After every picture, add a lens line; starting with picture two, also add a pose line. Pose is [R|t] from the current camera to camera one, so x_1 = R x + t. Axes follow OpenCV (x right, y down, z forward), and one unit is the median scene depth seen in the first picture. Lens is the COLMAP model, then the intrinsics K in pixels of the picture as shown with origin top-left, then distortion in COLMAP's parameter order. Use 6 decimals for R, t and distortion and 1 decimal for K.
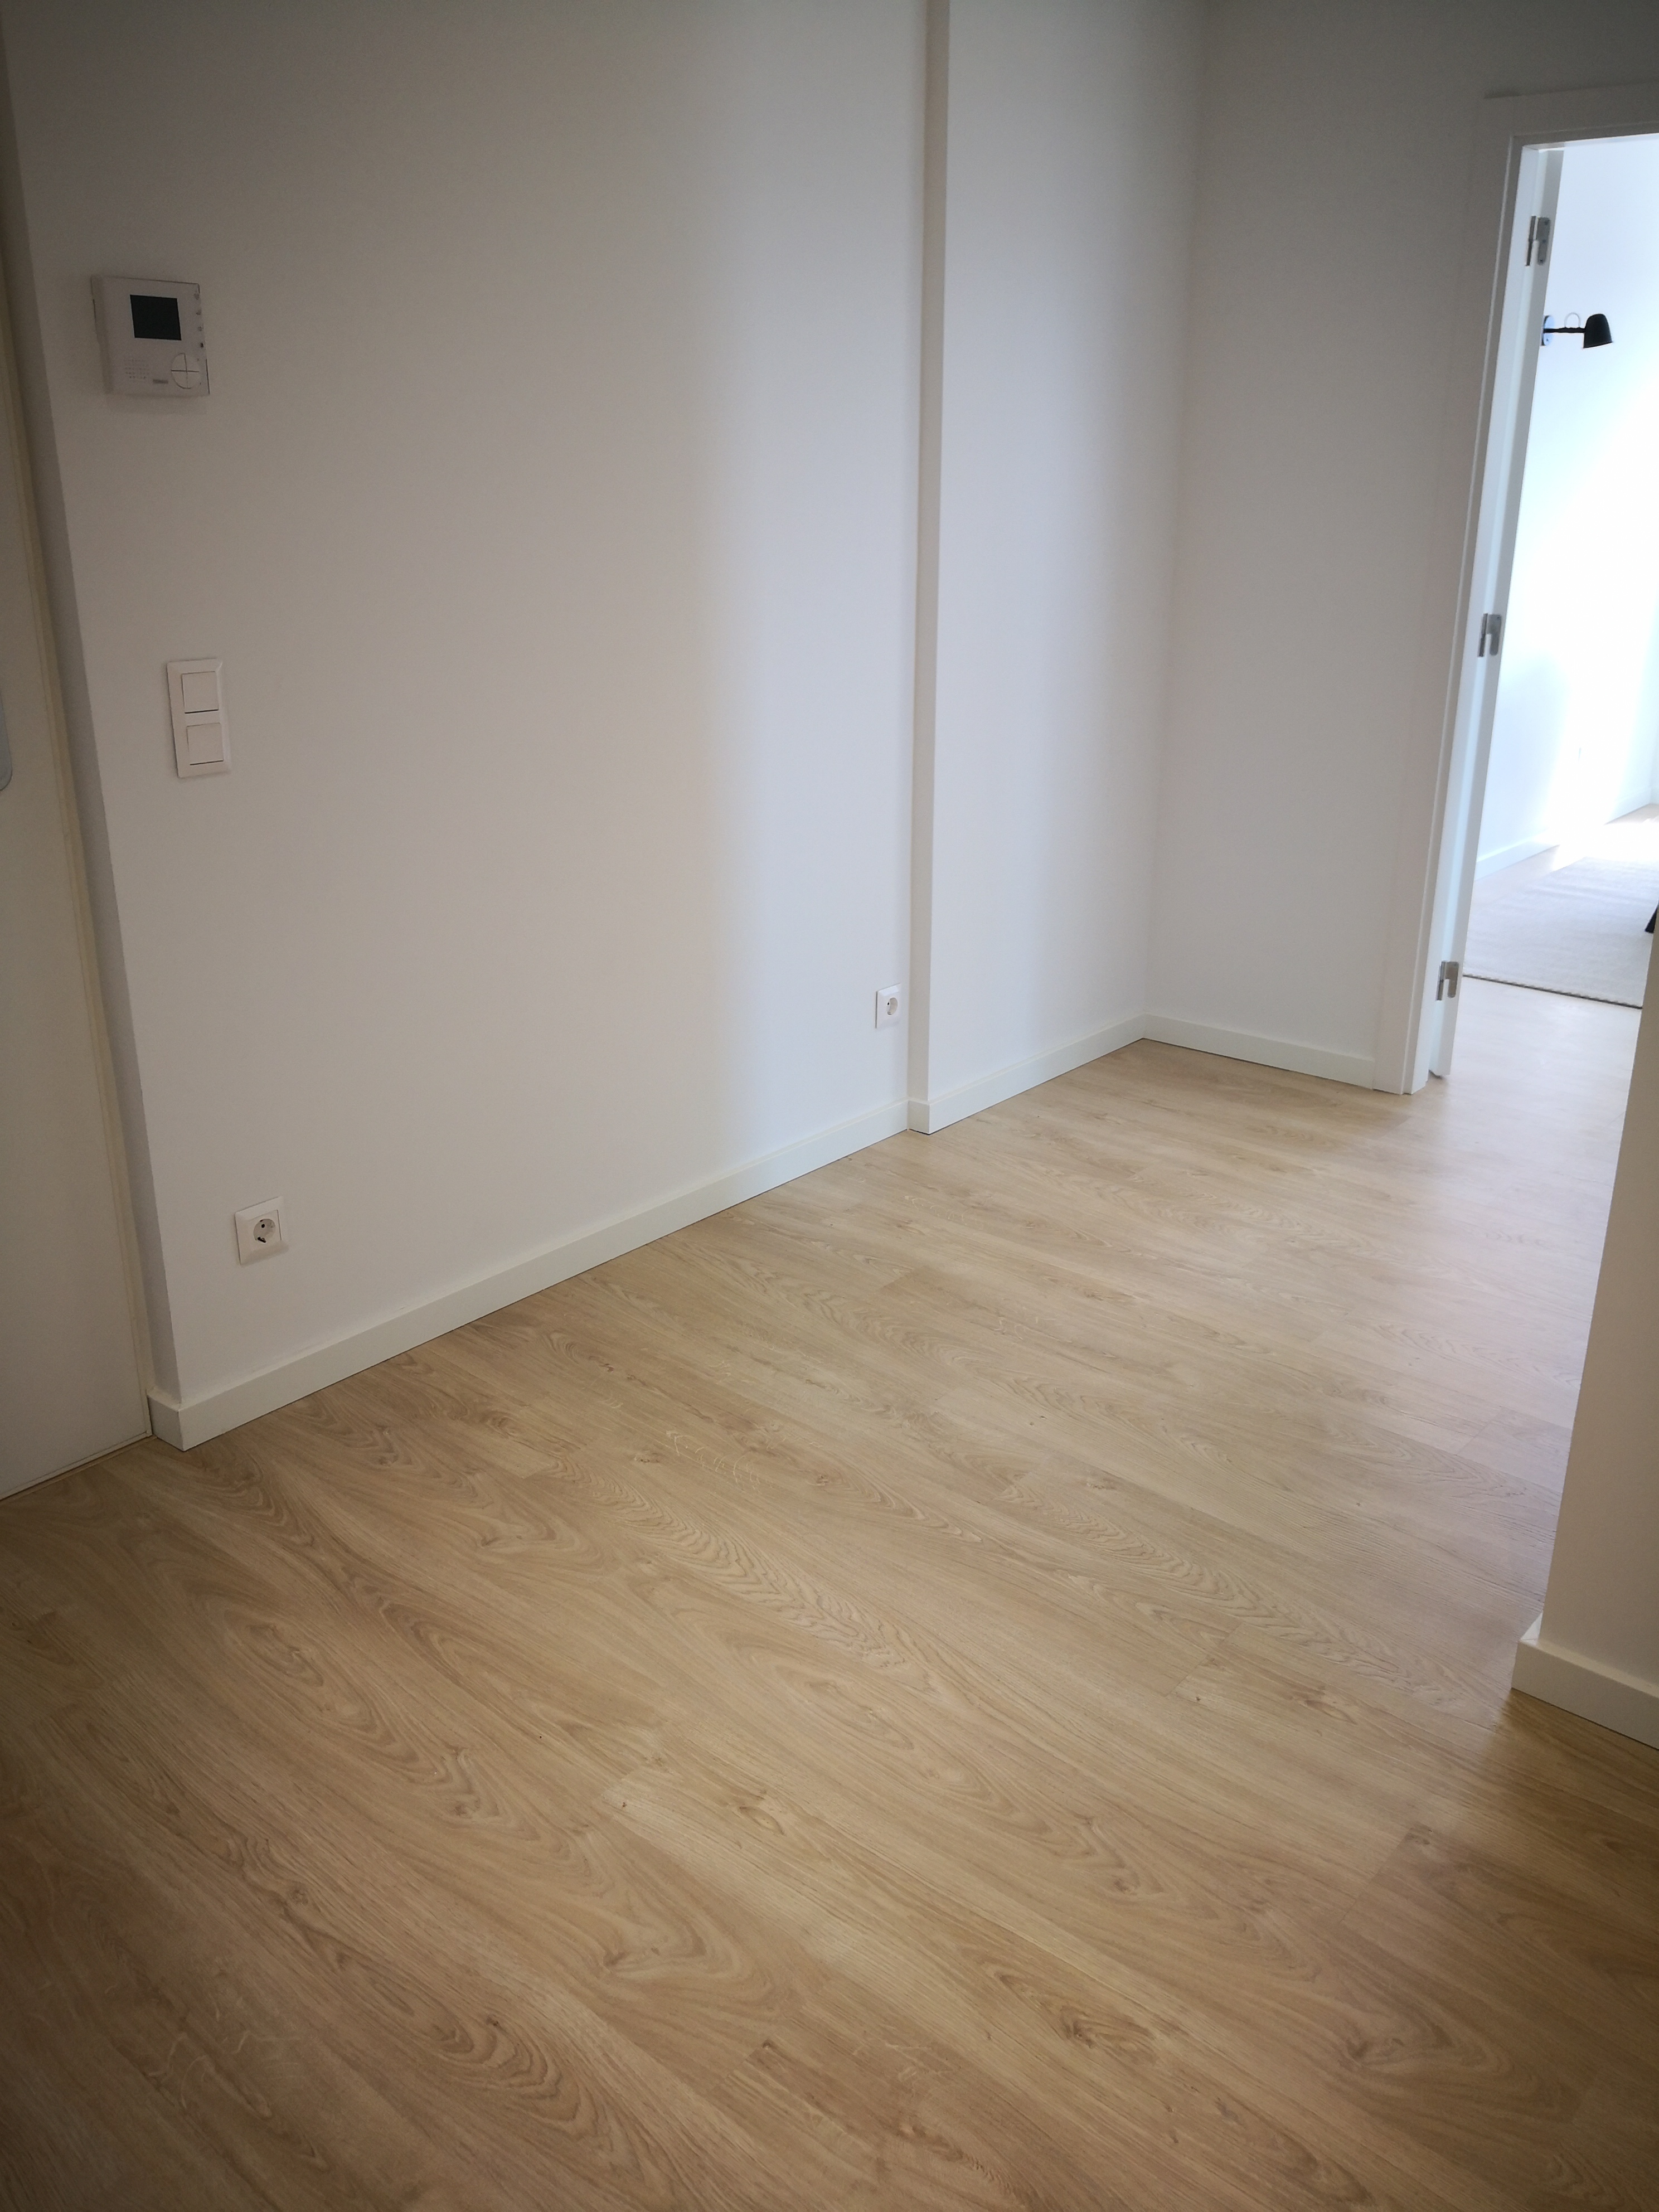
lens RADIAL K [[1825.1, 0, 829.8], [0, 1825.1, 1121.6], [0, 0, 1]] dist [0.037319, -0.055725]
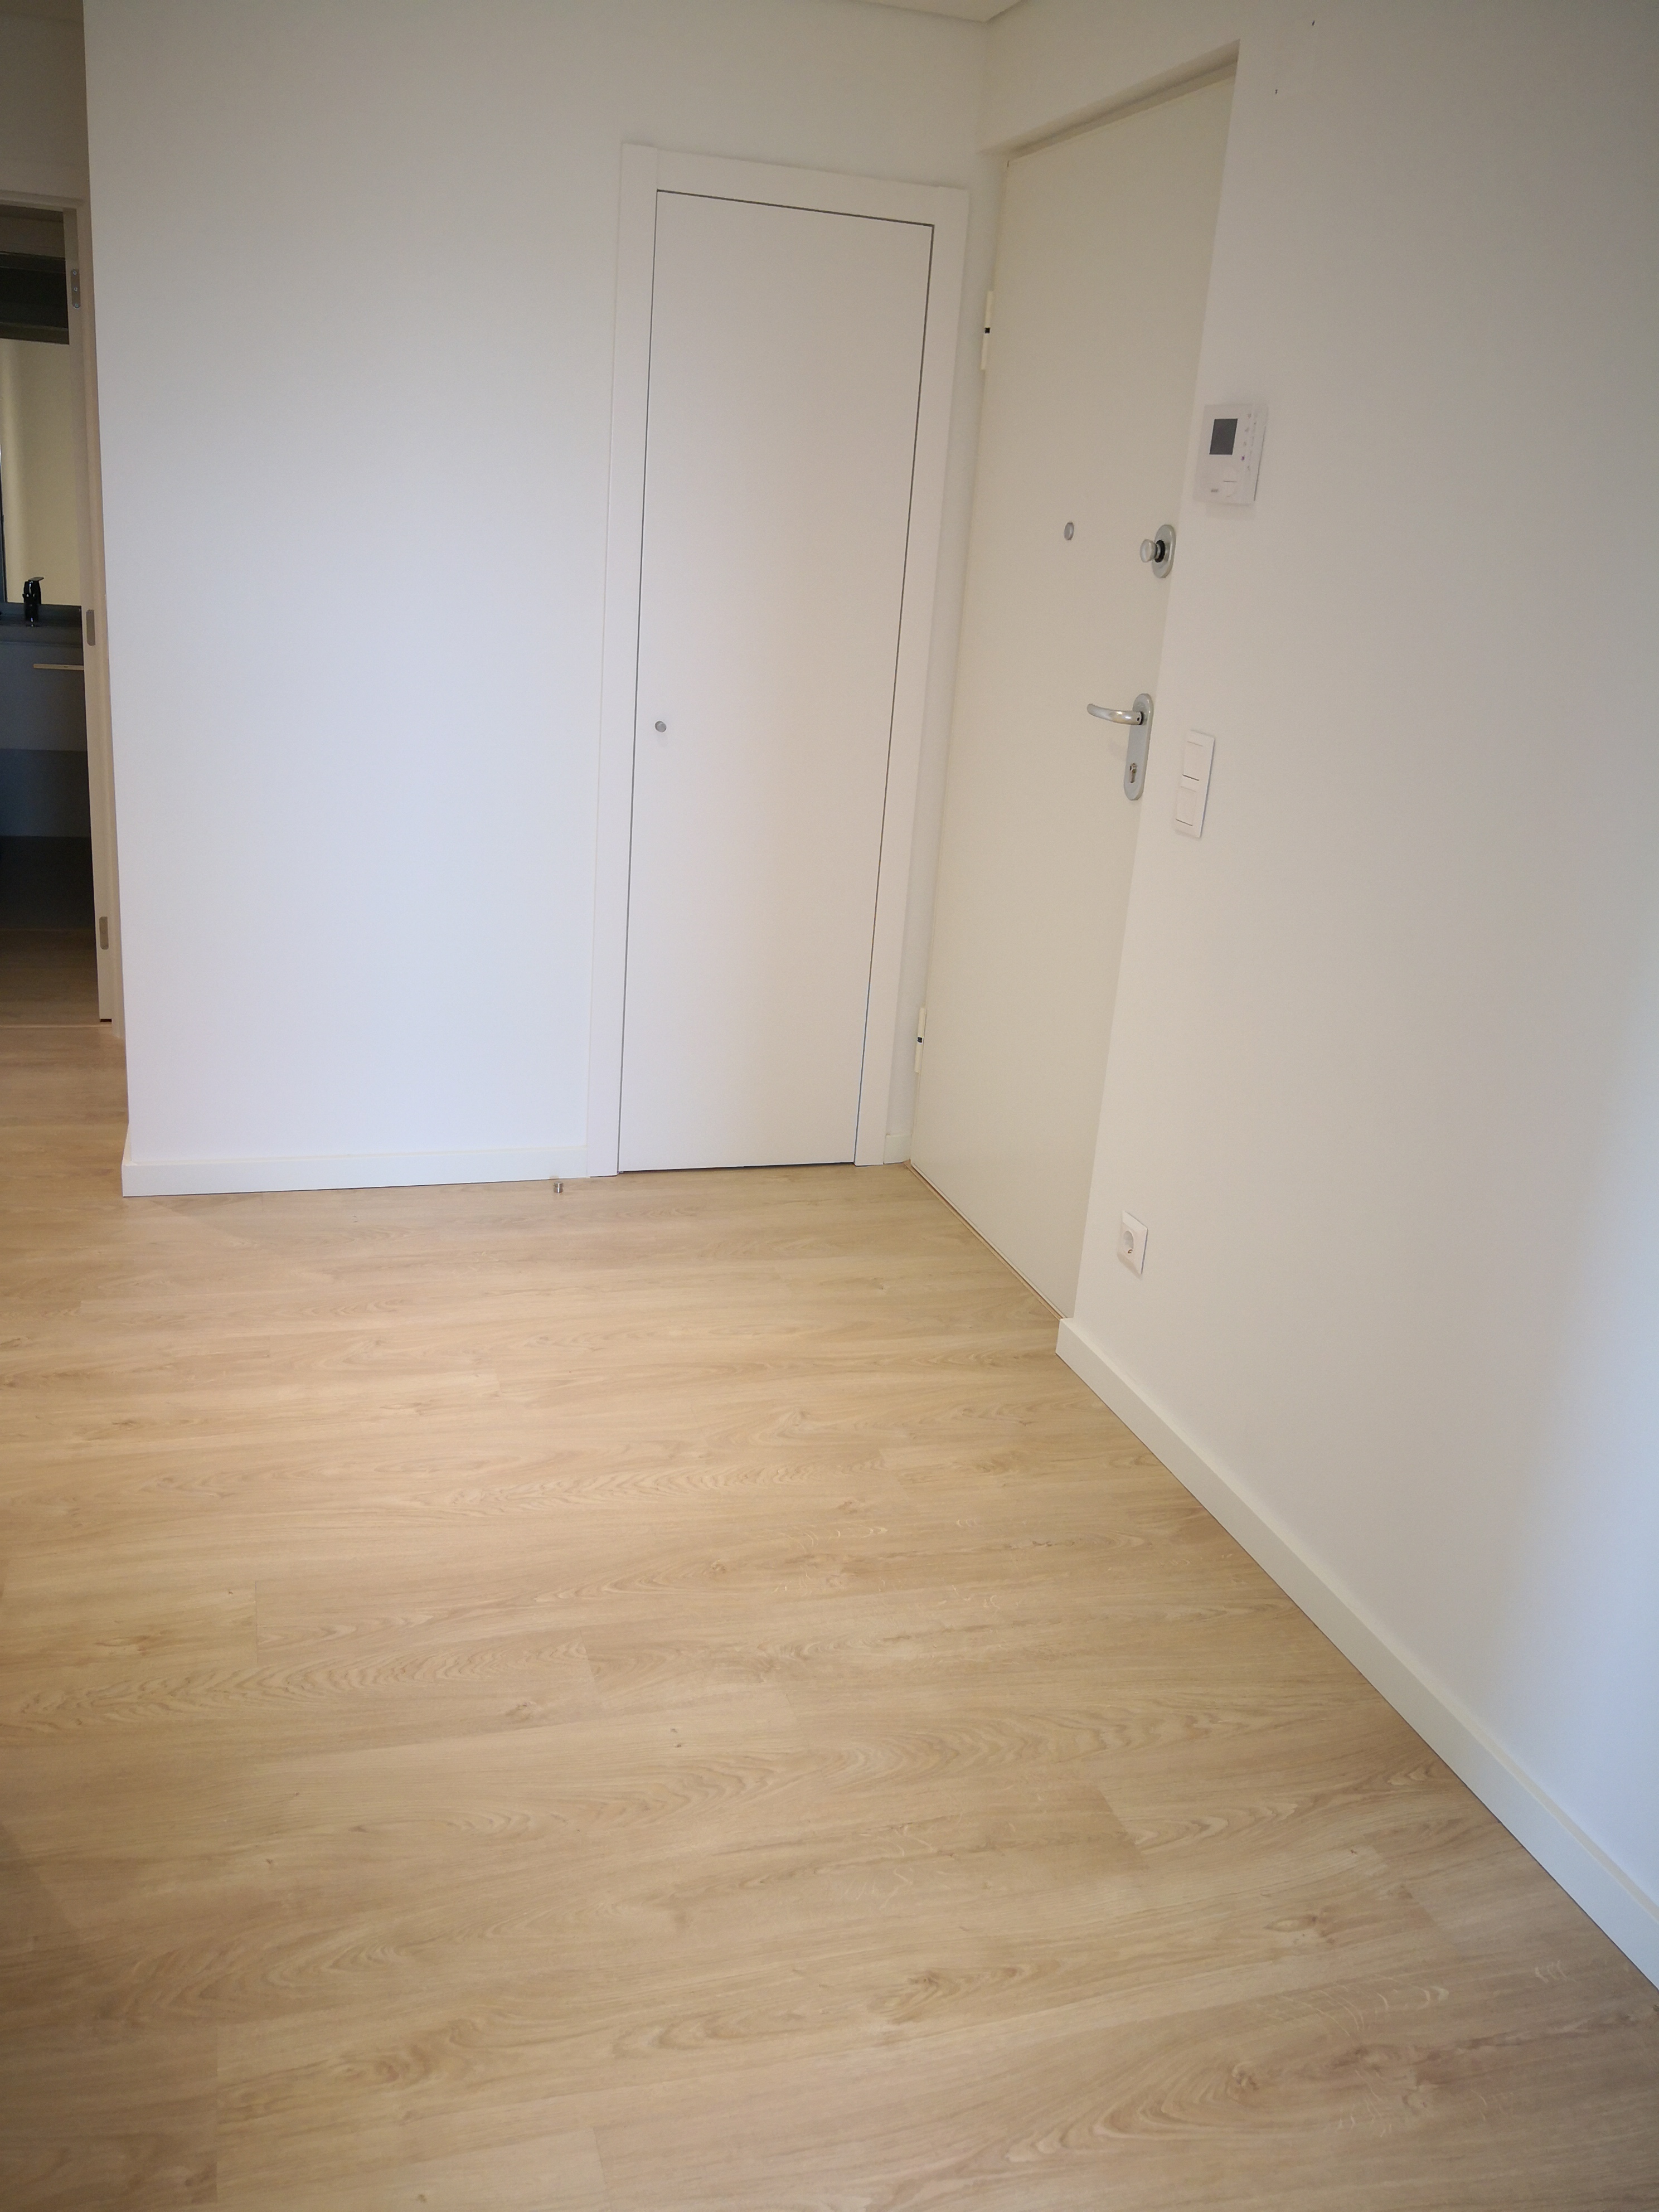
lens RADIAL K [[1825.1, 0, 789.8], [0, 1825.1, 1110.0], [0, 0, 1]] dist [0.037319, -0.055725]
pose [[-0.551788, 0.227320, -0.802406, 0.755138], [-0.357682, 0.804650, 0.473922, -0.510233], [0.753388, 0.548511, -0.362688, 1.349946]]
